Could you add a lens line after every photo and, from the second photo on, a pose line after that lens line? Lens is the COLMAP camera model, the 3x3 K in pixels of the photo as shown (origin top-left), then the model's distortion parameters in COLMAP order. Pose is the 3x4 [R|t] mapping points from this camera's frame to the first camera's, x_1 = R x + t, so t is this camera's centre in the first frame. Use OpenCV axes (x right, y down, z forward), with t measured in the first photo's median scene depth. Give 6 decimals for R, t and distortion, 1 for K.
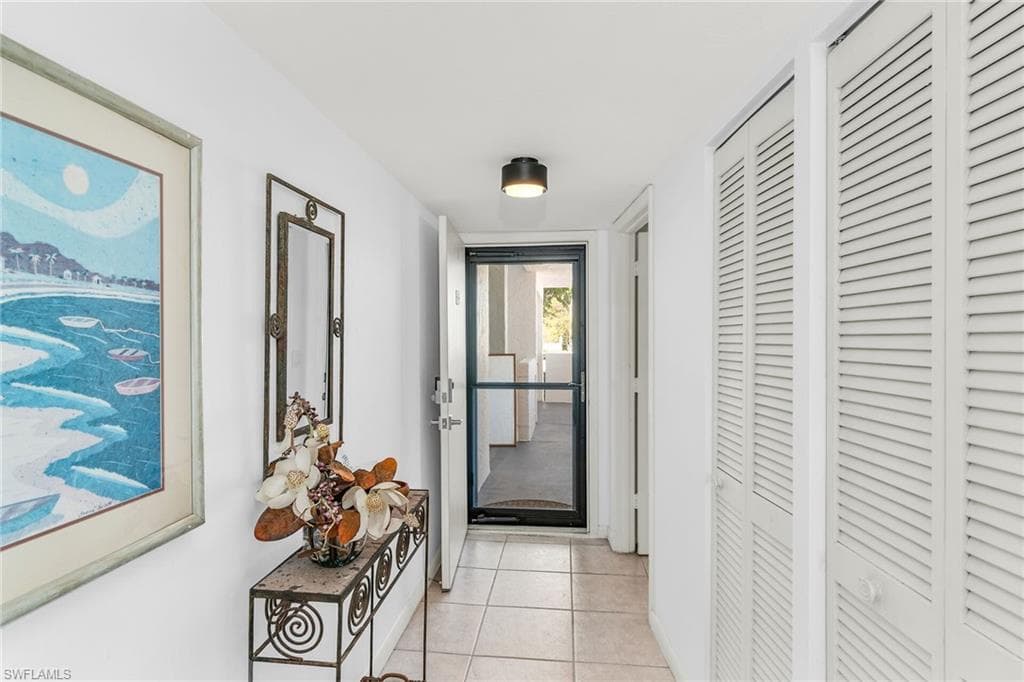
lens RADIAL K [[604.8, 0, 512.0], [0, 604.8, 341.0], [0, 0, 1]] dist [0.000304, 0.000167]
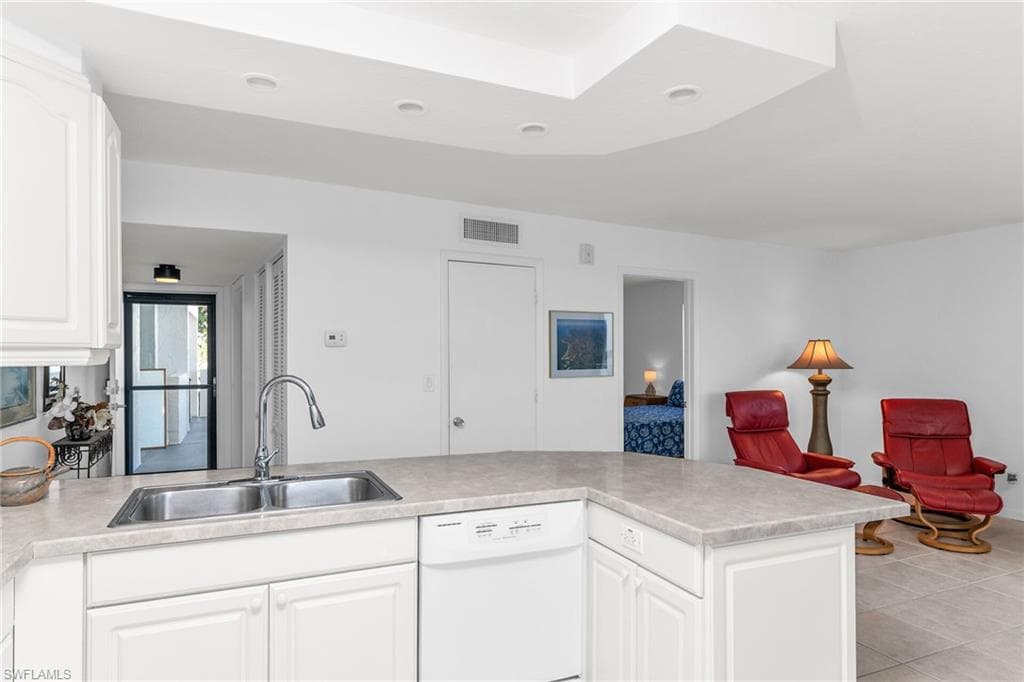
lens RADIAL K [[588.5, 0, 512.0], [0, 588.5, 353.9], [0, 0, 1]] dist [-0.002209, -0.000782]
pose [[0.860407, -0.002275, 0.509602, 0.005665], [0.006332, 0.999961, -0.006227, 0.006905], [-0.509568, 0.008585, 0.860388, -0.682549]]
